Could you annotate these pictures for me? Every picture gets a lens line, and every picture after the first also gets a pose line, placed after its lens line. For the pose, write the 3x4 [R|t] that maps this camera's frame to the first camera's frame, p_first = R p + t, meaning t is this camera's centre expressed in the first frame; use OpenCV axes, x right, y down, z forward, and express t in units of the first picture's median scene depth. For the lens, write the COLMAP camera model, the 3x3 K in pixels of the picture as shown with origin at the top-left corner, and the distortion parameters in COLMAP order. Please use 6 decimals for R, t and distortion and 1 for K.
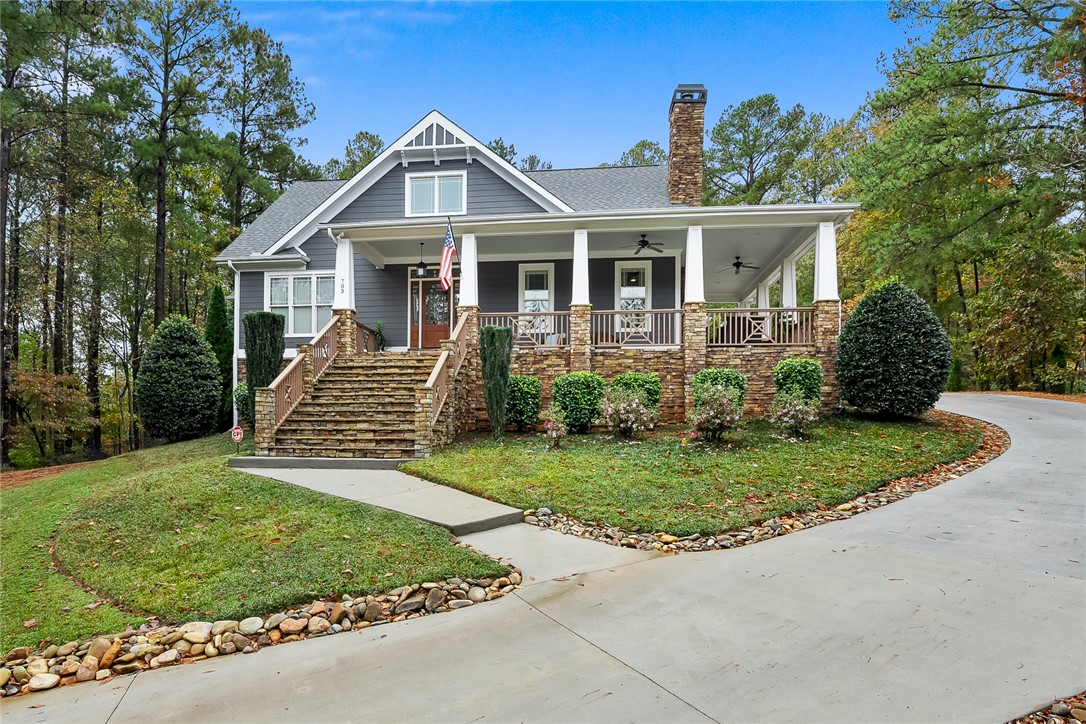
lens RADIAL K [[503.6, 0, 541.9], [0, 503.6, 360.1], [0, 0, 1]] dist [-0.007319, 0.001282]
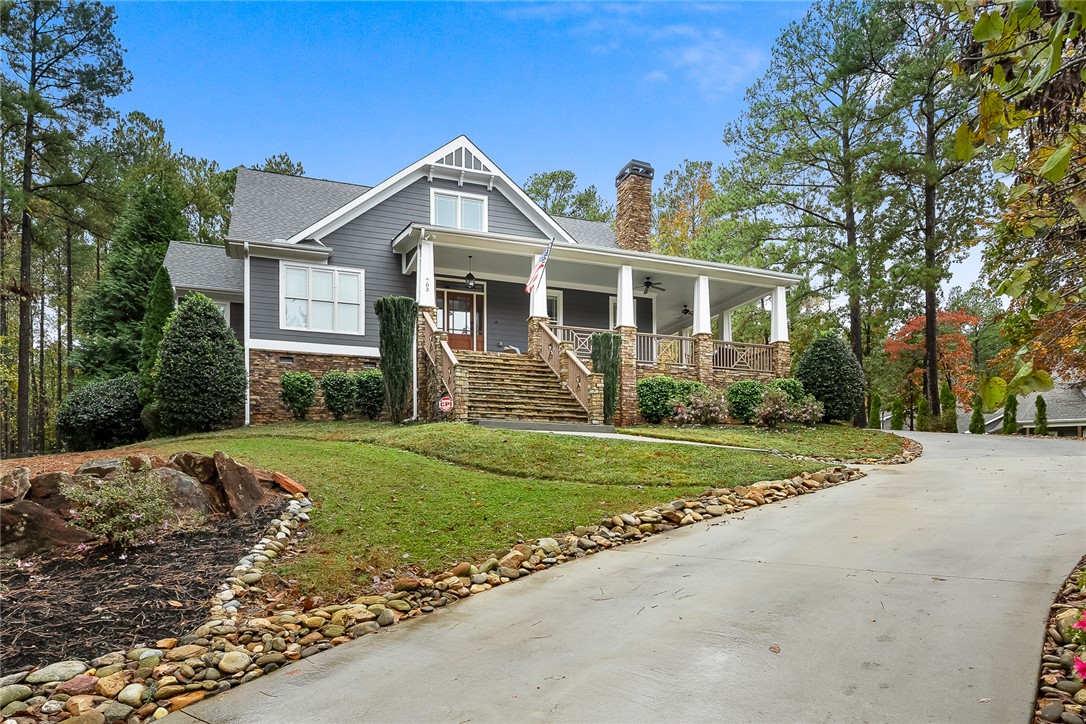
lens RADIAL K [[503.6, 0, 519.4], [0, 503.6, 393.8], [0, 0, 1]] dist [-0.007319, 0.001282]
pose [[0.934192, 0.059680, 0.351744, -0.450638], [-0.052802, 0.998180, -0.029126, 0.079228], [-0.352842, 0.008636, 0.935643, -0.040818]]
